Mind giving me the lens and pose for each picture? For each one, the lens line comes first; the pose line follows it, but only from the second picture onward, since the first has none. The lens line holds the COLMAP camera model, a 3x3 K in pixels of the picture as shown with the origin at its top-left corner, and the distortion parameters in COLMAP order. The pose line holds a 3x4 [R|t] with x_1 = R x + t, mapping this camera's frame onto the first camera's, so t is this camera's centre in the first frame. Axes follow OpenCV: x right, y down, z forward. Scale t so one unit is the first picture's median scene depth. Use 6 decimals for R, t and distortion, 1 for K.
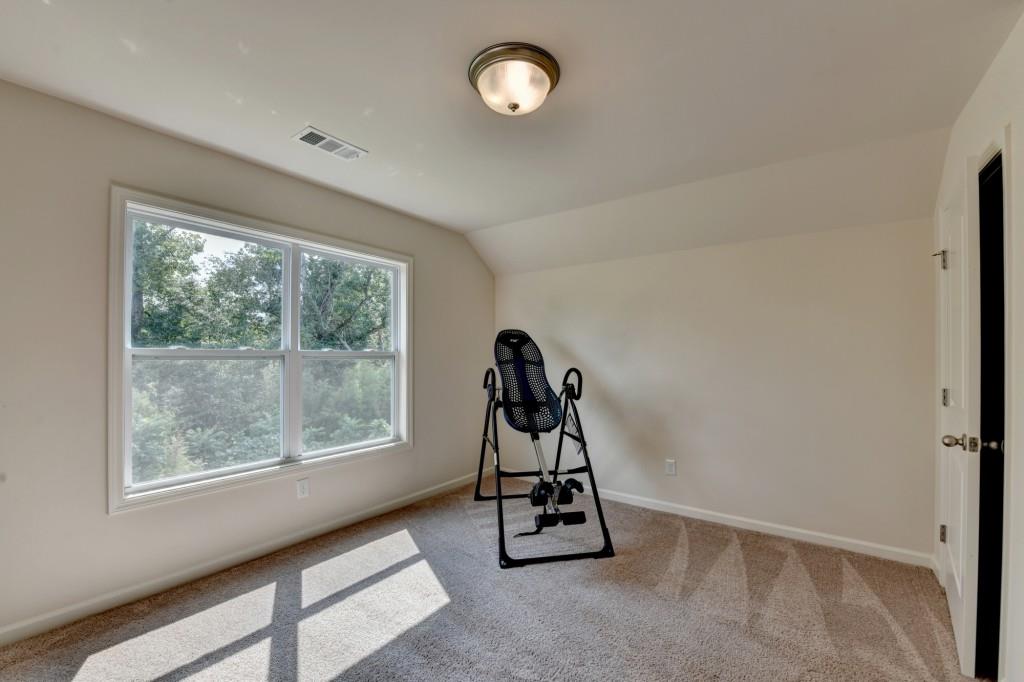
lens RADIAL K [[423.4, 0, 511.9], [0, 423.4, 348.5], [0, 0, 1]] dist [-0.017473, -0.000215]
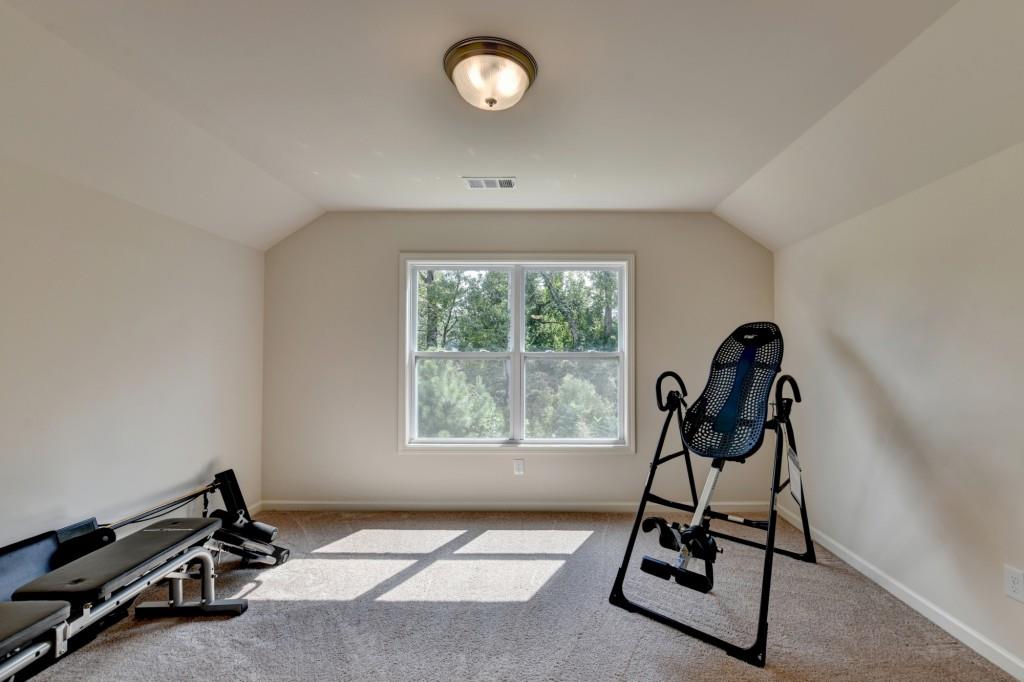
lens RADIAL K [[423.4, 0, 513.8], [0, 423.4, 344.2], [0, 0, 1]] dist [-0.017473, -0.000215]
pose [[0.587645, -0.021870, -0.808823, 0.543527], [0.013774, 0.999760, -0.017025, 0.001956], [0.809002, -0.001136, 0.587805, 0.314952]]
